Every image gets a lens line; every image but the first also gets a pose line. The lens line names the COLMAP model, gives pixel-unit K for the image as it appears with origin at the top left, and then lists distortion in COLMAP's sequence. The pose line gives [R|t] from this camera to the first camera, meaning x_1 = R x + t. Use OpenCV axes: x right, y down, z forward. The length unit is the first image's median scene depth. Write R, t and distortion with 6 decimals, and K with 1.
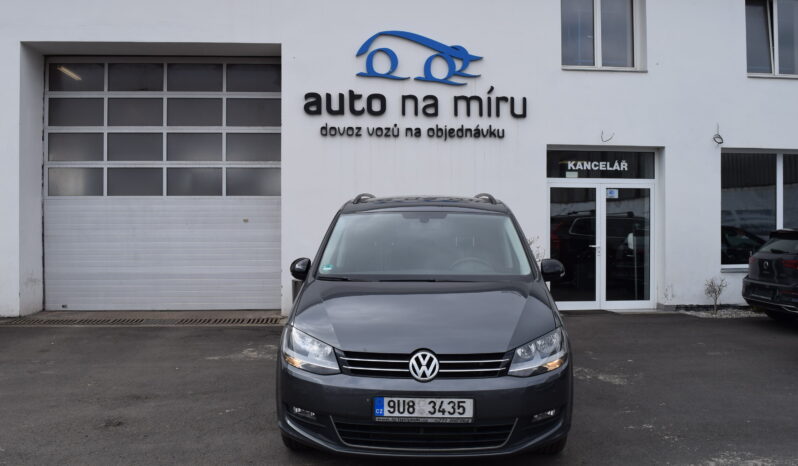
lens RADIAL K [[715.3, 0, 399.0], [0, 715.3, 233.0], [0, 0, 1]] dist [-0.093367, -0.007036]
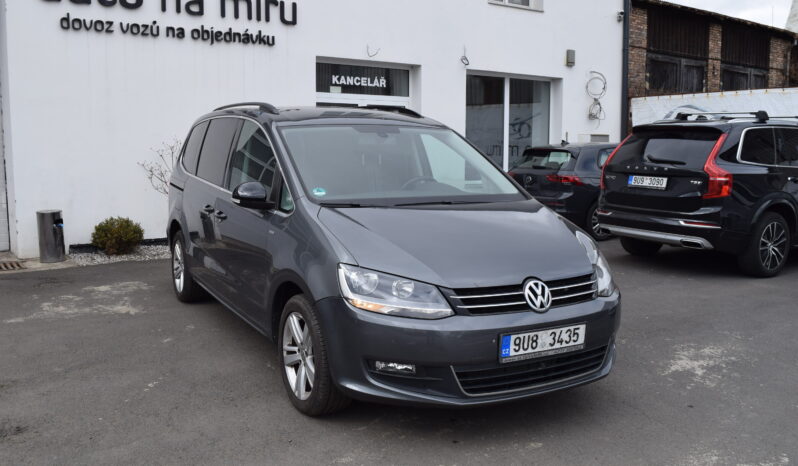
lens RADIAL K [[728.0, 0, 399.0], [0, 728.0, 233.0], [0, 0, 1]] dist [-0.085448, -0.003521]
pose [[0.847045, -0.059734, 0.528154, -0.219766], [0.000407, 0.993738, 0.111737, 0.001139], [-0.531521, -0.094431, 0.841765, 0.117268]]
